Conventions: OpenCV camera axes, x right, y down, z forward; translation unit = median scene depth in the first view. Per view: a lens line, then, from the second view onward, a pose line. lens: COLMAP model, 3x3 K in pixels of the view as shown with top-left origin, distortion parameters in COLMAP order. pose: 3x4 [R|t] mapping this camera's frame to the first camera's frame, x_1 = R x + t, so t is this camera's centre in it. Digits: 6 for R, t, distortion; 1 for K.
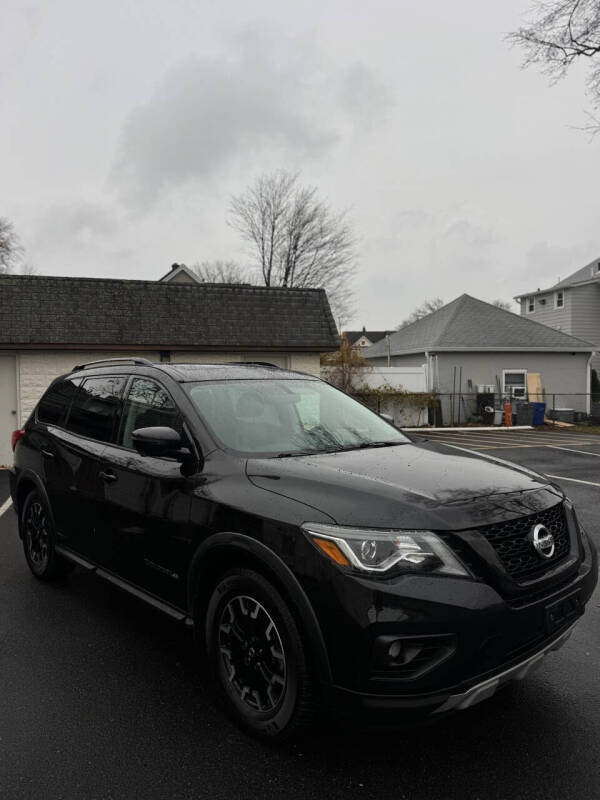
lens RADIAL K [[573.3, 0, 297.6], [0, 573.3, 404.6], [0, 0, 1]] dist [0.048401, -0.062197]
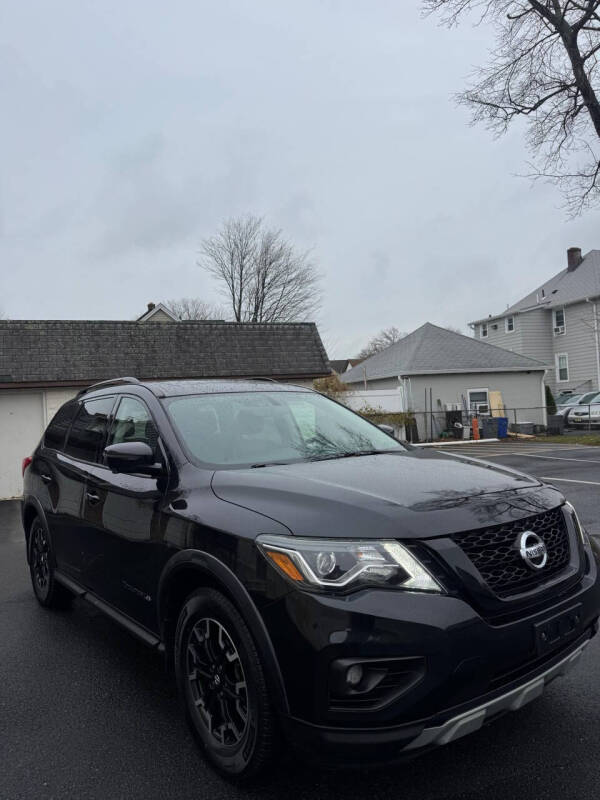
lens RADIAL K [[573.3, 0, 293.5], [0, 573.3, 397.3], [0, 0, 1]] dist [0.048401, -0.062197]
pose [[0.996759, -0.044360, 0.067108, -0.082587], [0.048844, 0.996576, -0.066713, 0.019847], [-0.063919, 0.069774, 0.995513, -0.120958]]
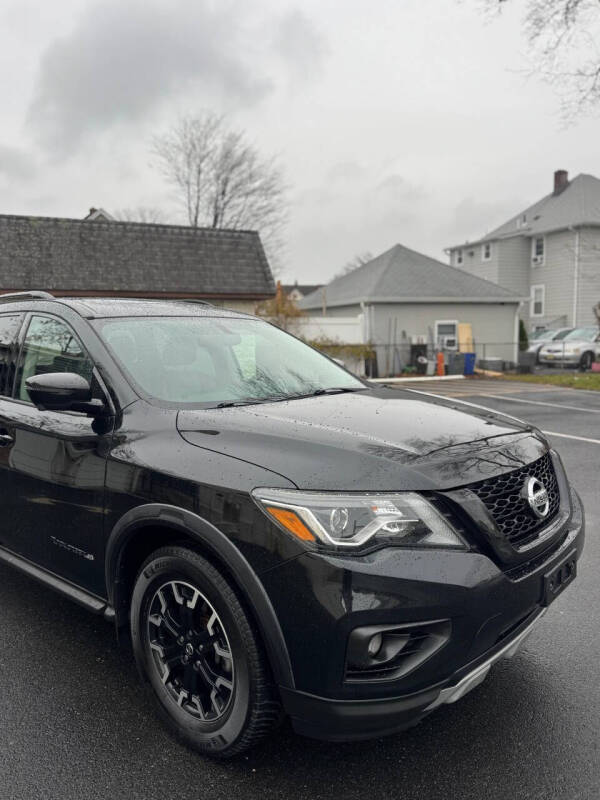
lens RADIAL K [[573.3, 0, 304.3], [0, 573.3, 394.6], [0, 0, 1]] dist [0.048401, -0.062197]
pose [[0.991419, -0.020985, 0.129028, -0.004679], [0.013177, 0.998047, 0.061069, 0.007770], [-0.130057, -0.058845, 0.989759, 0.054851]]
